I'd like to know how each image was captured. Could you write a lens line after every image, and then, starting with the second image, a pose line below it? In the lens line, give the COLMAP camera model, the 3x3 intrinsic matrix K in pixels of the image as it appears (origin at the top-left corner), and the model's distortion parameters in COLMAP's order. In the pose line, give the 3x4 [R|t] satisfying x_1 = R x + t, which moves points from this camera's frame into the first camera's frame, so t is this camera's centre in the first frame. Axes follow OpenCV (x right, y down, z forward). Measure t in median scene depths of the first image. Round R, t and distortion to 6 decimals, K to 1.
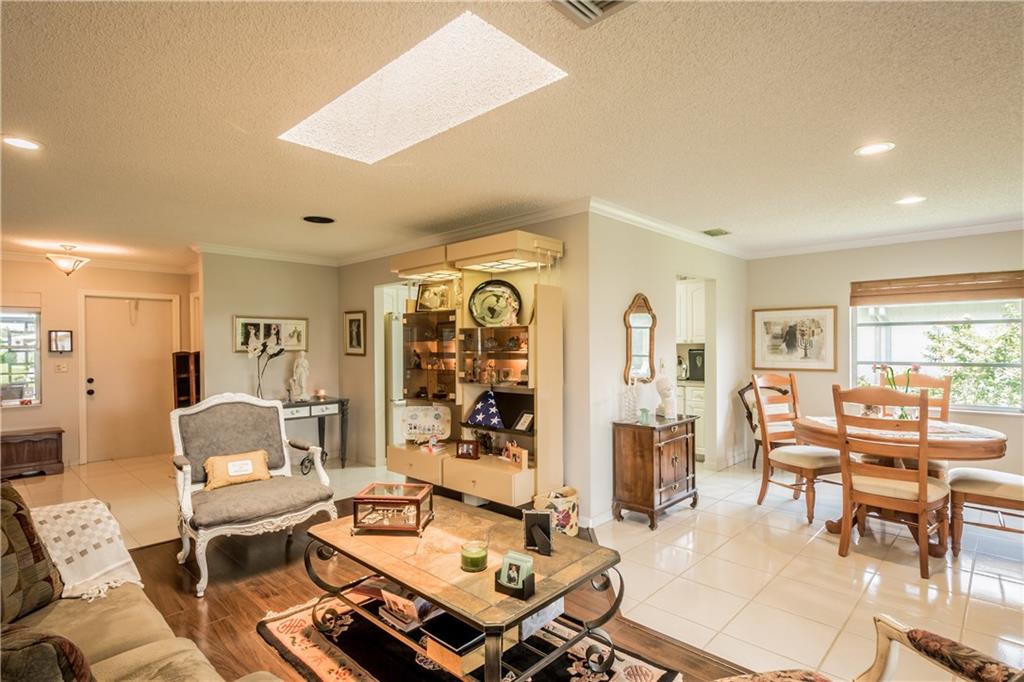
lens RADIAL K [[519.3, 0, 516.4], [0, 519.3, 349.9], [0, 0, 1]] dist [0.018591, -0.006990]
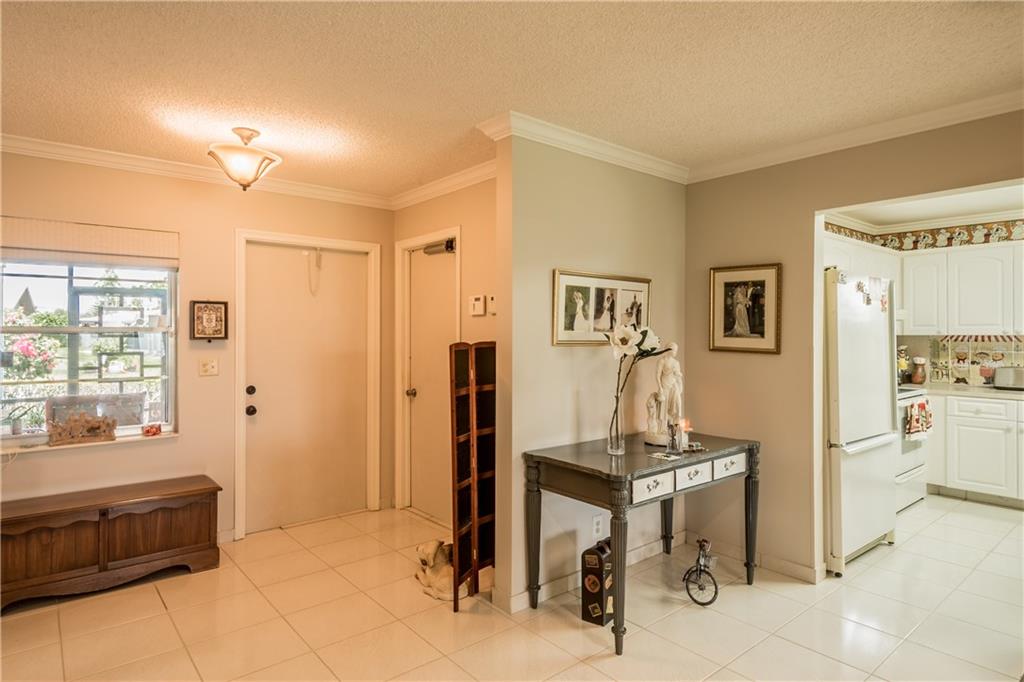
lens RADIAL K [[576.9, 0, 528.8], [0, 576.9, 335.3], [0, 0, 1]] dist [0.022592, 0.000808]
pose [[0.994654, 0.010103, -0.102770, -0.472418], [-0.010566, 0.999936, -0.003964, -0.001641], [0.102724, 0.005028, 0.994697, 0.425102]]
